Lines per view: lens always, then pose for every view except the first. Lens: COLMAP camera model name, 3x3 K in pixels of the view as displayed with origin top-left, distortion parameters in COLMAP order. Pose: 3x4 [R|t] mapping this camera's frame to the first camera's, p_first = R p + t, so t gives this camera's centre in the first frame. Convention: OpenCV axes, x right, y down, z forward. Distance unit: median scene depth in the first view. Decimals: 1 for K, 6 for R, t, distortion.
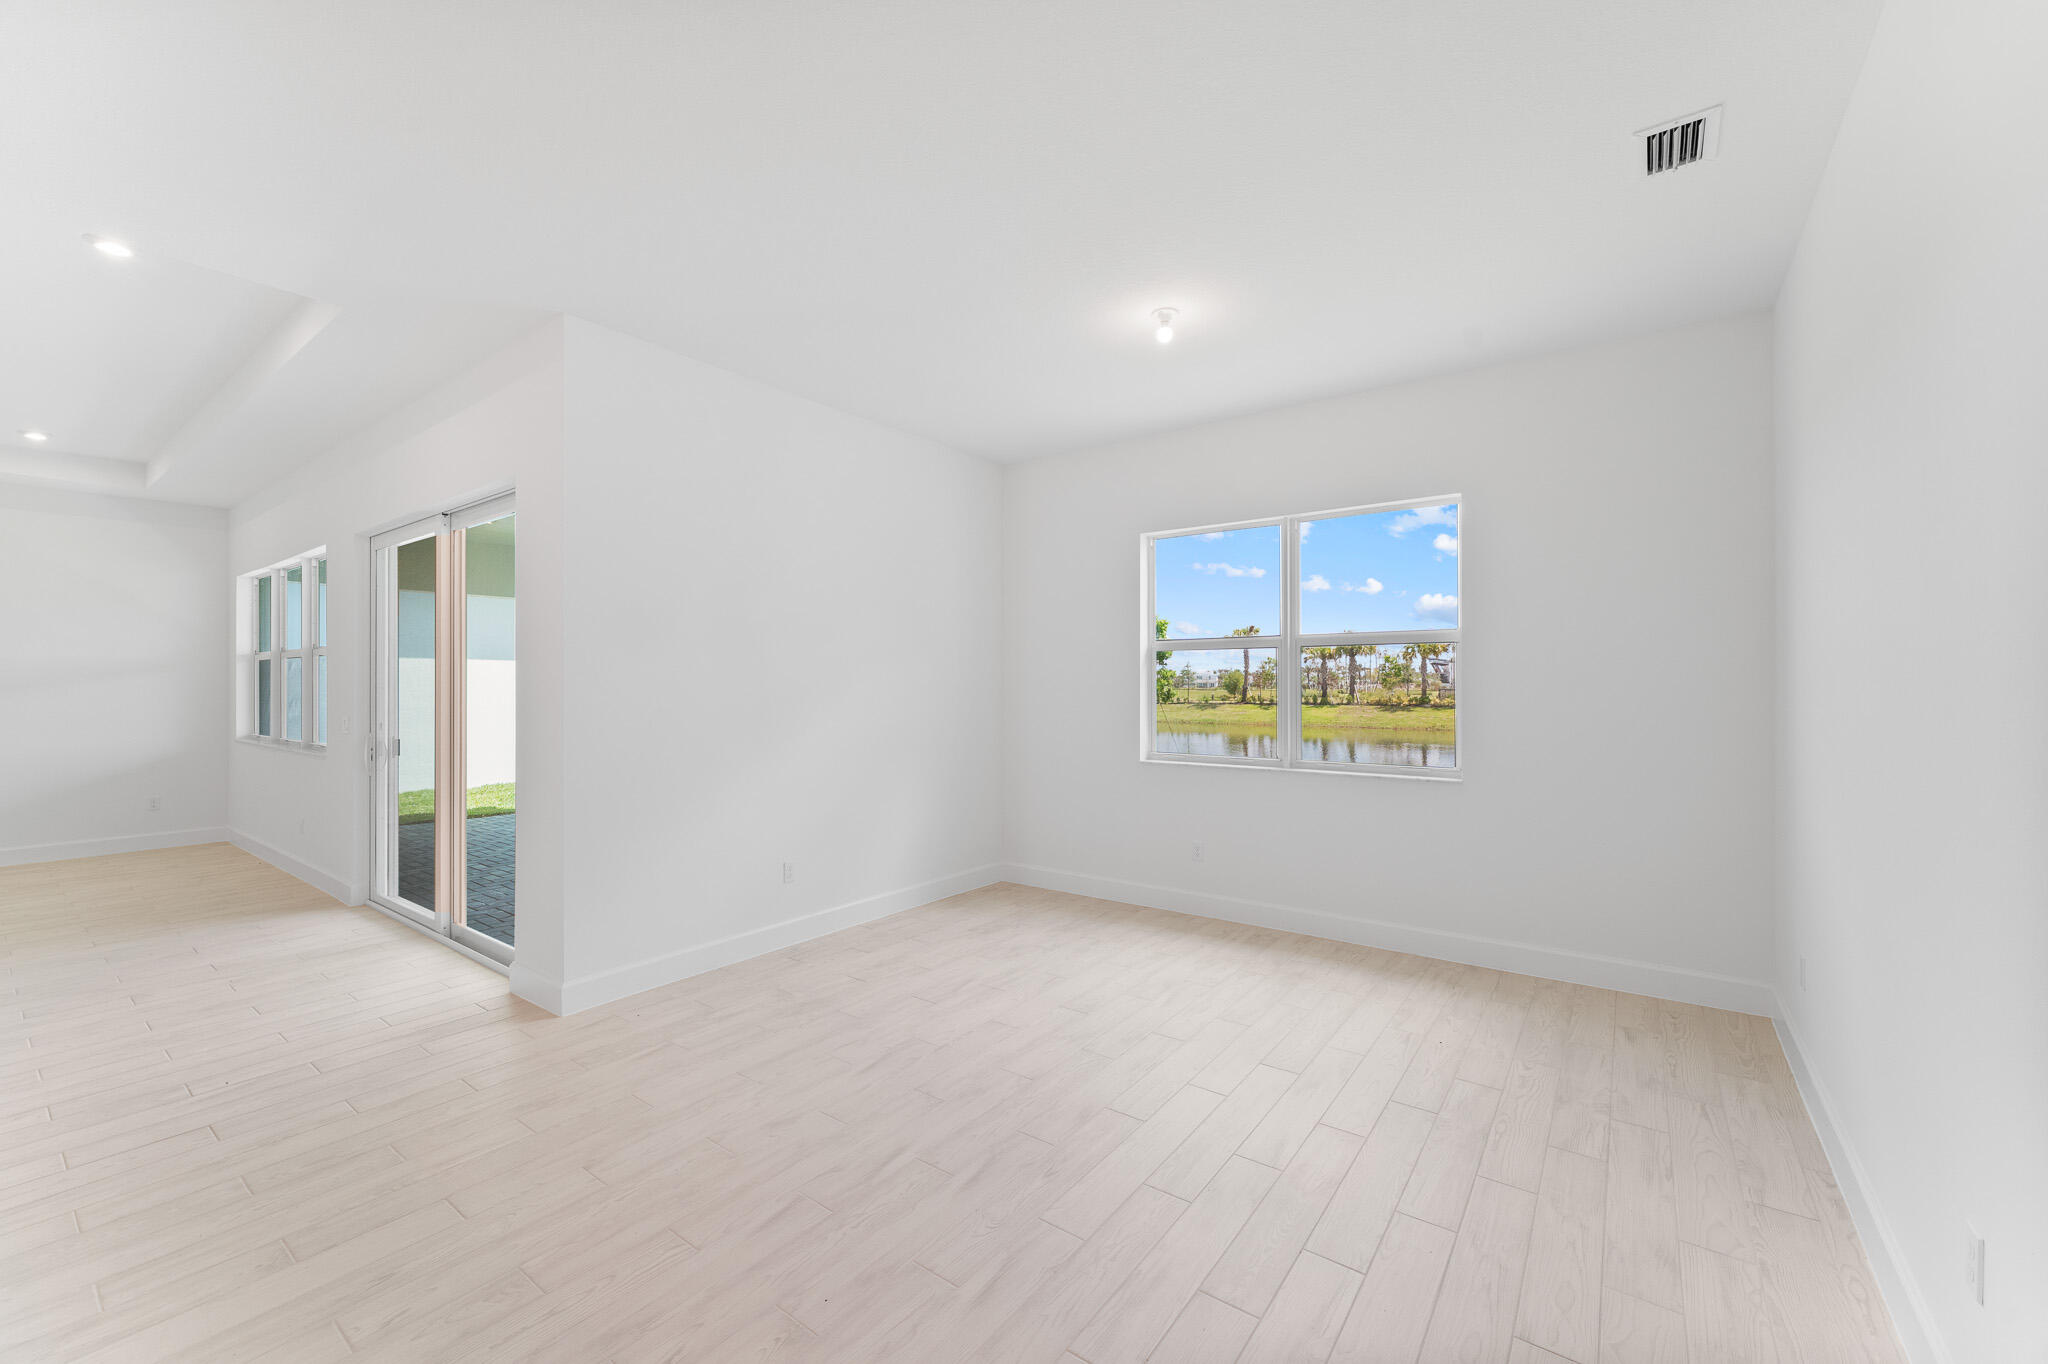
lens RADIAL K [[825.9, 0, 1025.5], [0, 825.9, 683.5], [0, 0, 1]] dist [-0.002574, -0.000077]
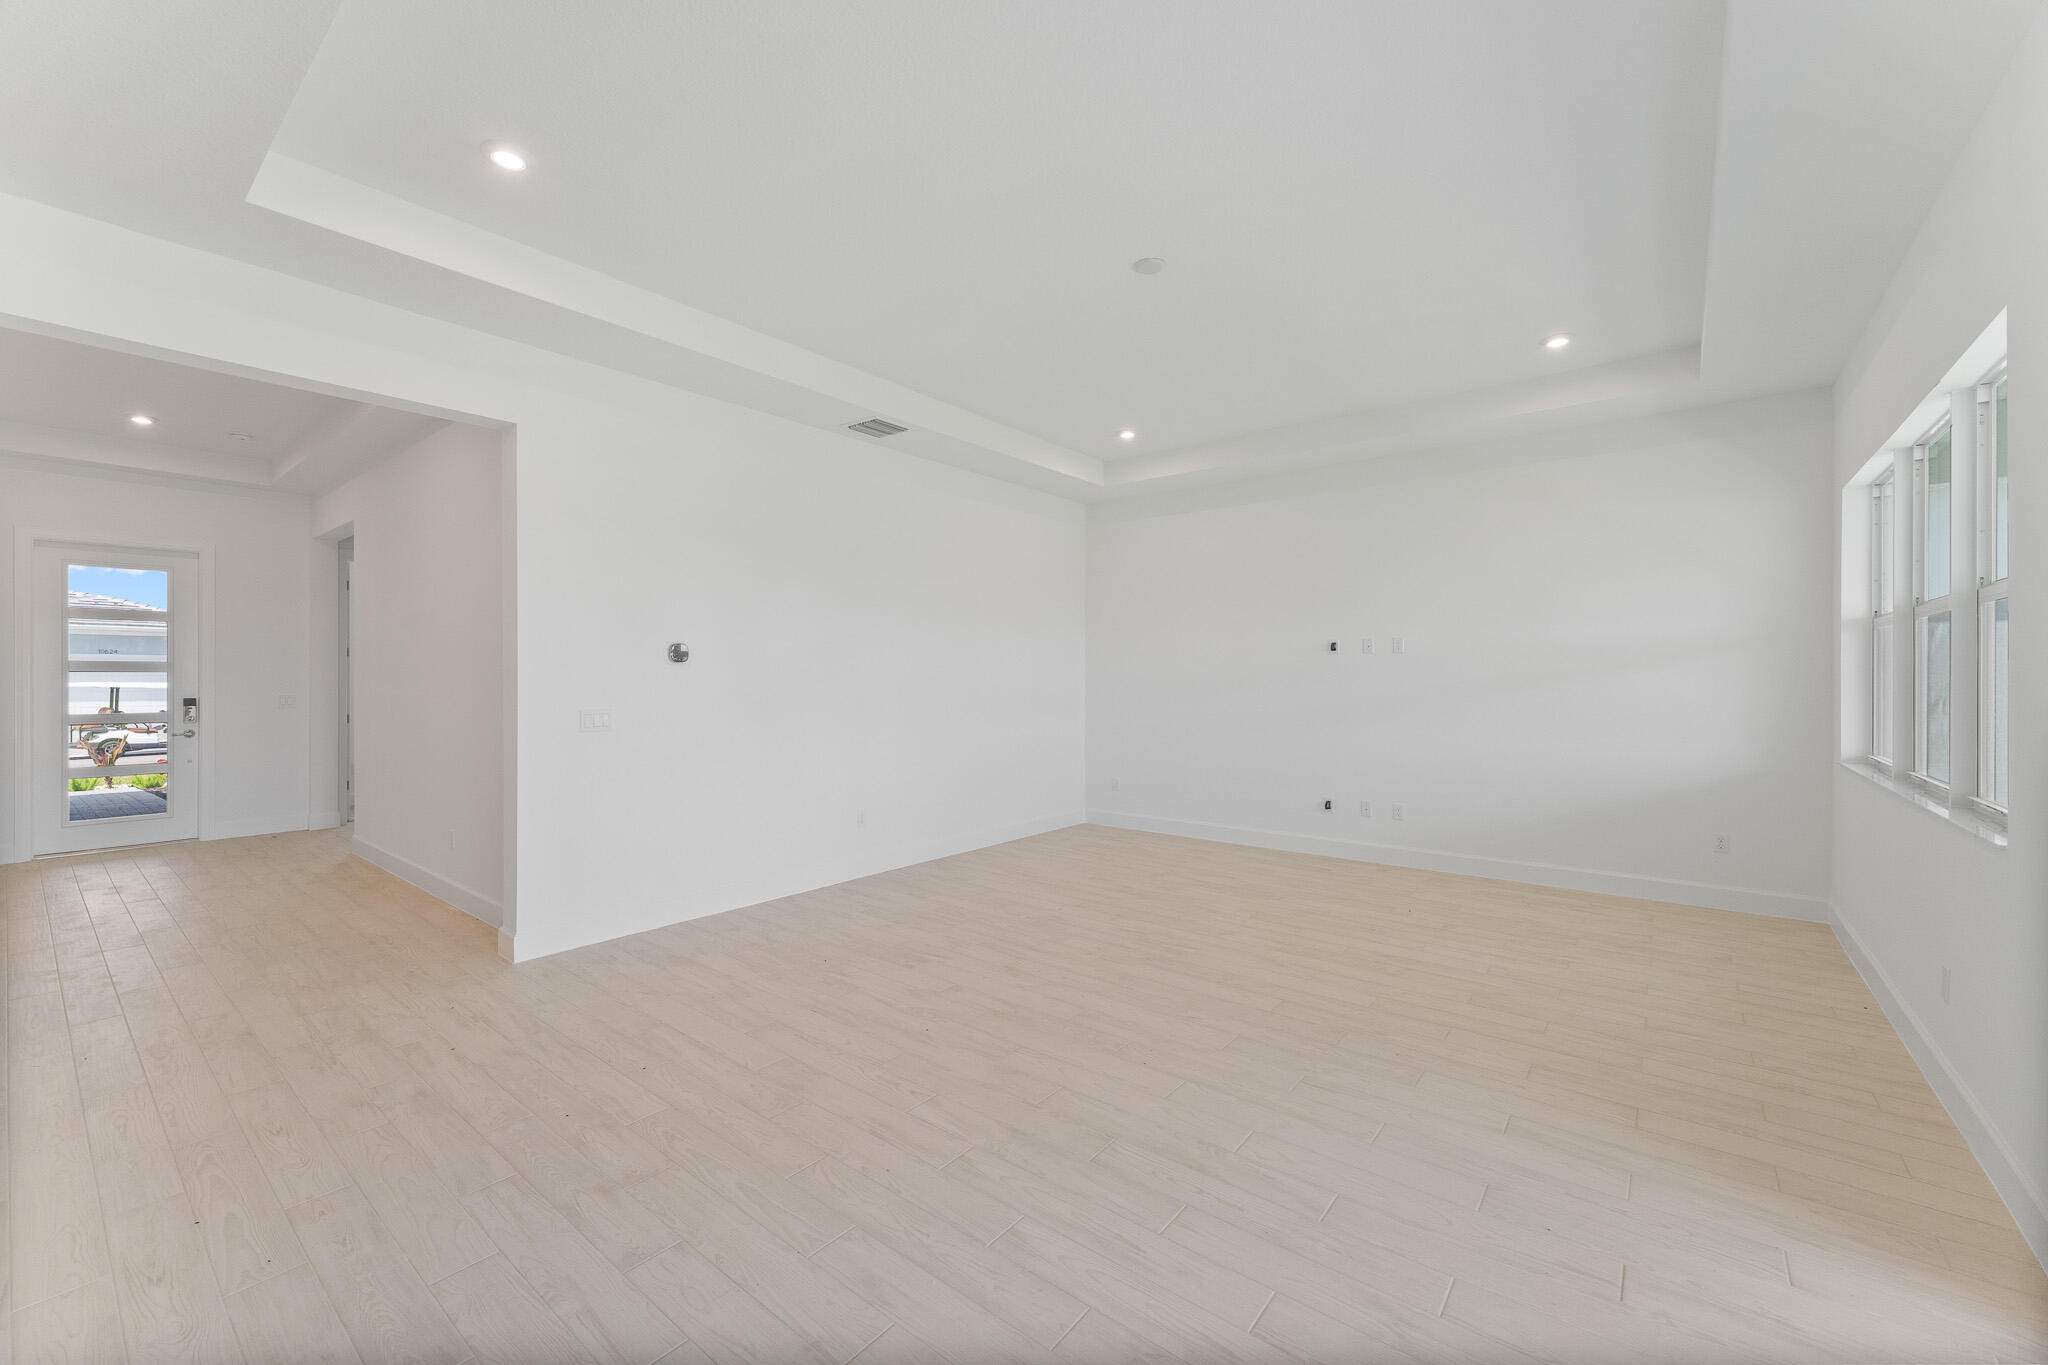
lens RADIAL K [[824.8, 0, 1009.0], [0, 824.8, 680.8], [0, 0, 1]] dist [0.002615, -0.001287]
pose [[-0.031420, 0.007097, -0.999481, -0.379182], [0.005665, 0.999960, 0.006922, 0.001748], [0.999490, -0.005445, -0.031459, 0.463438]]
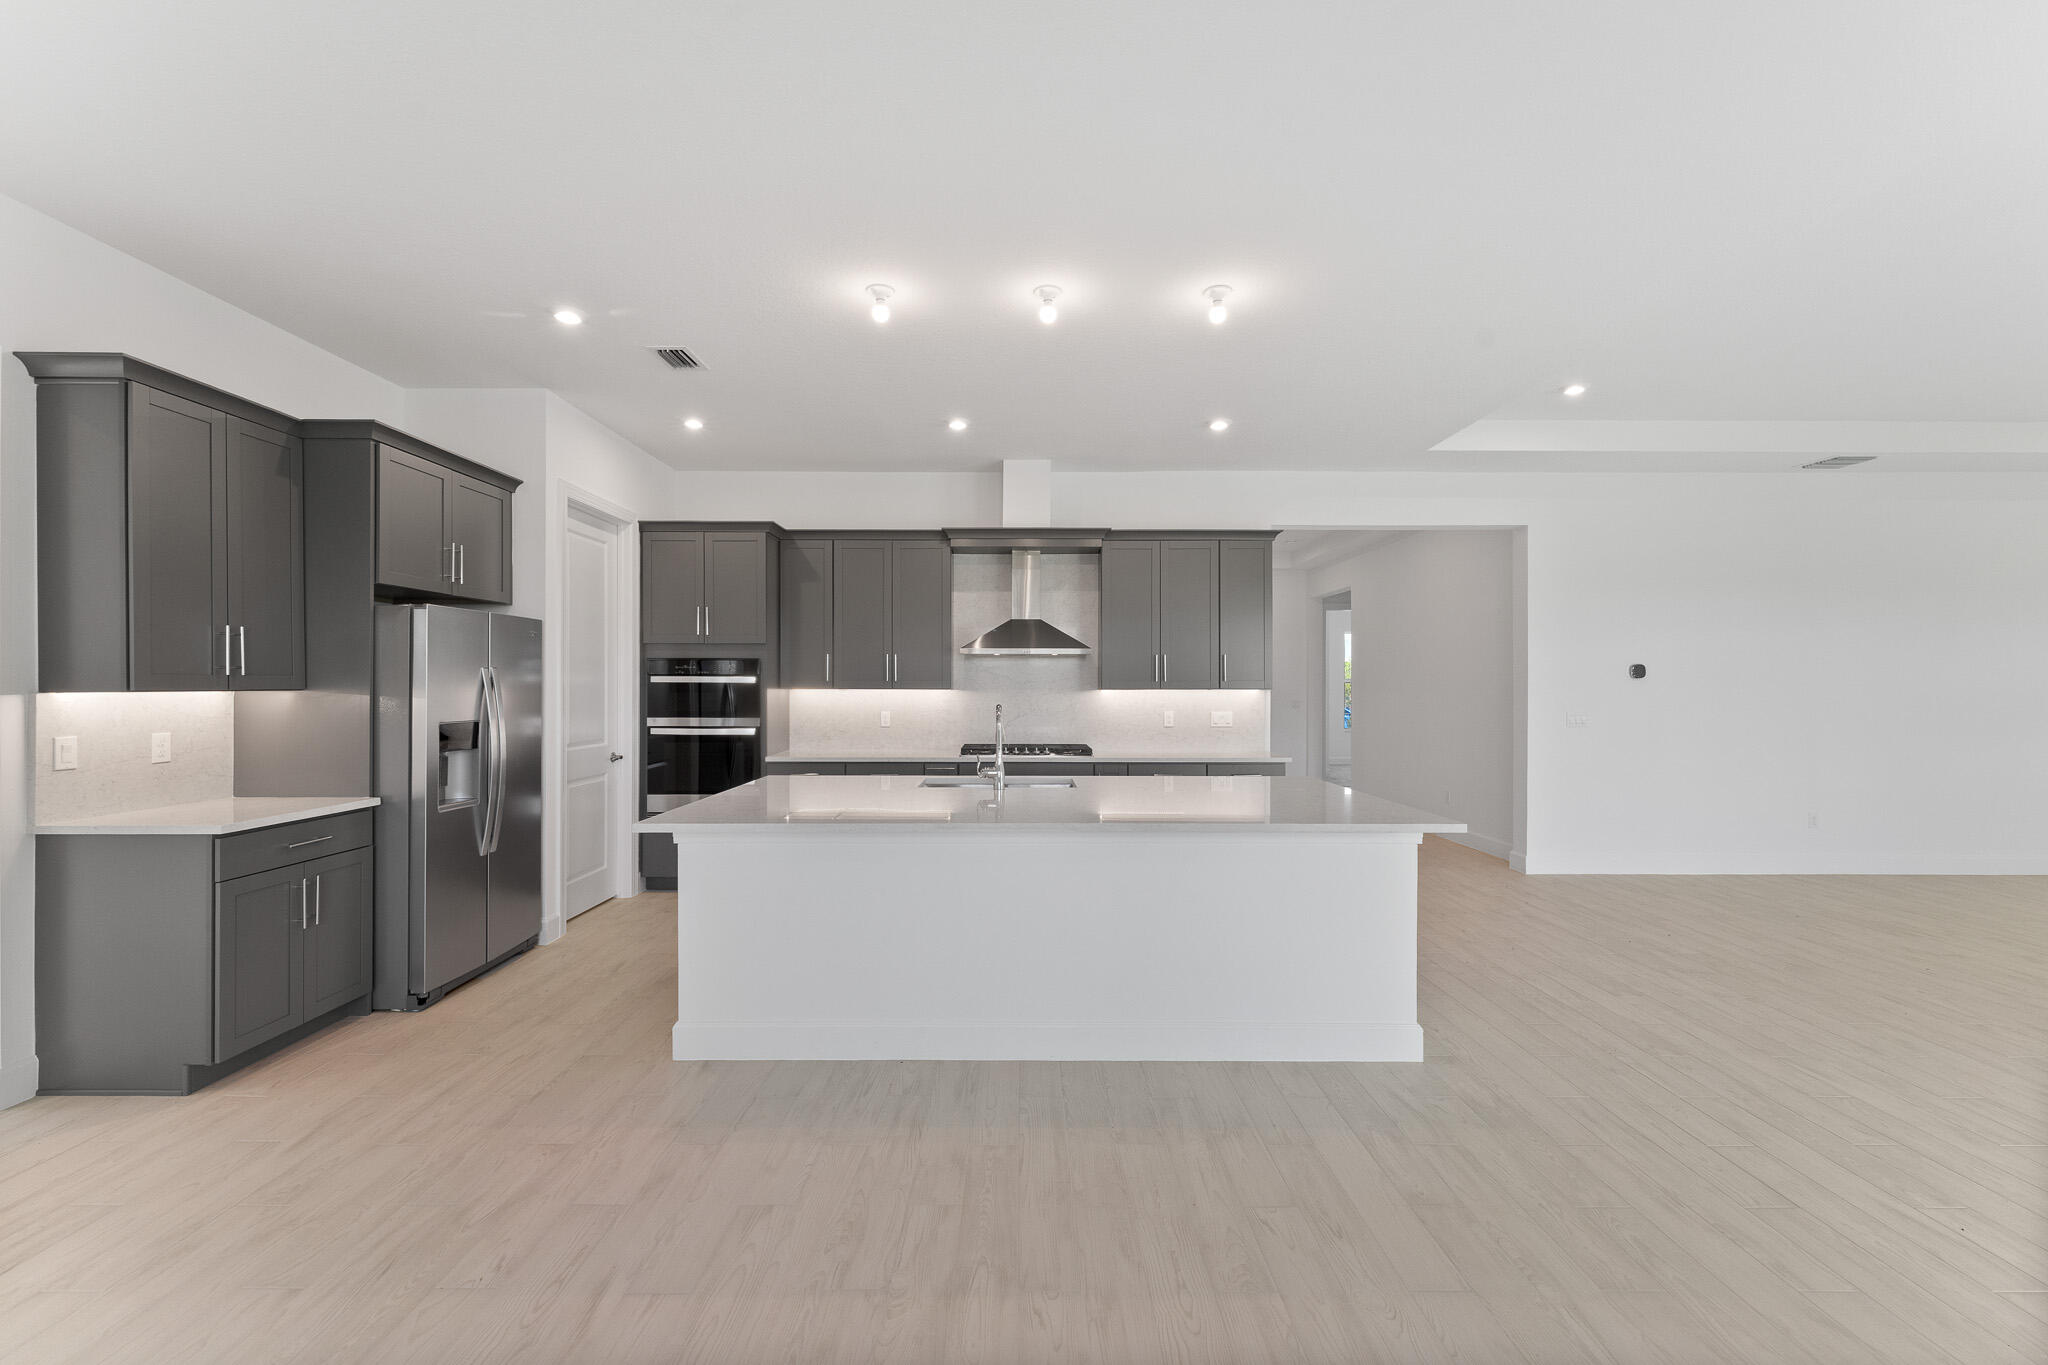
lens RADIAL K [[824.8, 0, 1027.8], [0, 824.8, 684.9], [0, 0, 1]] dist [0.002615, -0.001287]
pose [[-0.789711, -0.002415, -0.613474, 0.057331], [0.002433, 0.999972, -0.007068, 0.001404], [0.613474, -0.007074, -0.789684, 0.475293]]
